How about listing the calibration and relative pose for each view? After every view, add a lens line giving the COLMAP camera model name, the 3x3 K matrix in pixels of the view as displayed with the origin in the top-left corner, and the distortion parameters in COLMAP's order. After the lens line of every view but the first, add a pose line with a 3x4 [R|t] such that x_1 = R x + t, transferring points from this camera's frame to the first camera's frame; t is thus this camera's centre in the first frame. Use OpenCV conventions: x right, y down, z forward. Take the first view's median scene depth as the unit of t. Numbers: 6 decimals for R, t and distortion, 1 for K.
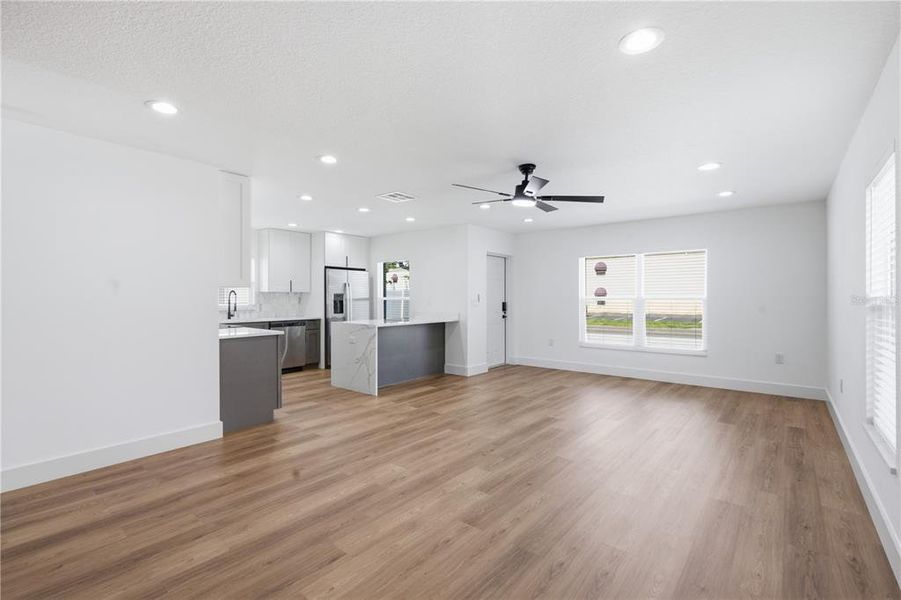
lens RADIAL K [[404.8, 0, 450.2], [0, 404.8, 299.9], [0, 0, 1]] dist [0.000128, -0.000836]
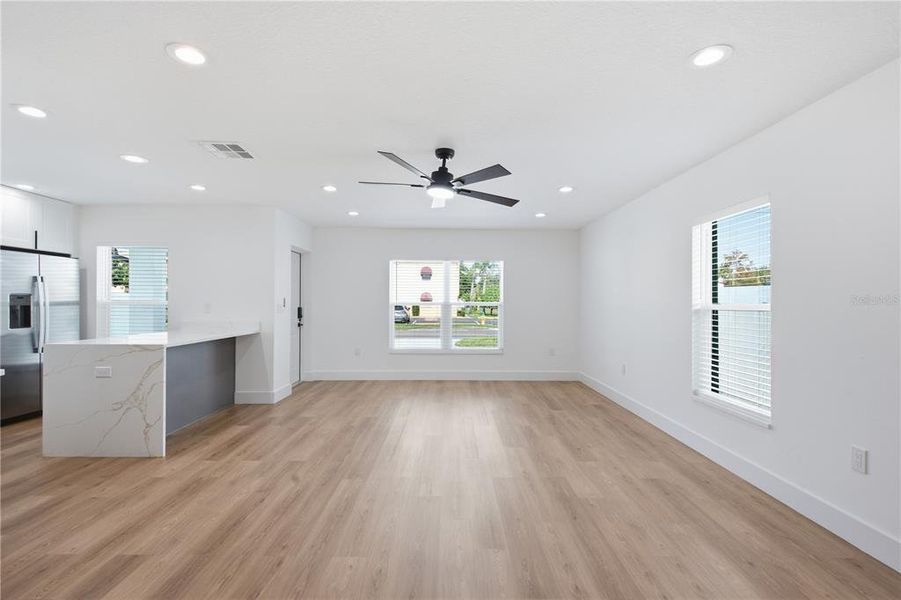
lens RADIAL K [[412.5, 0, 450.5], [0, 412.5, 300.0], [0, 0, 1]] dist [-0.000948, -0.000504]
pose [[0.767847, 0.007052, 0.640594, -0.250431], [-0.001003, 0.999951, -0.009805, -0.001863], [-0.640632, 0.006886, 0.767817, 0.215083]]
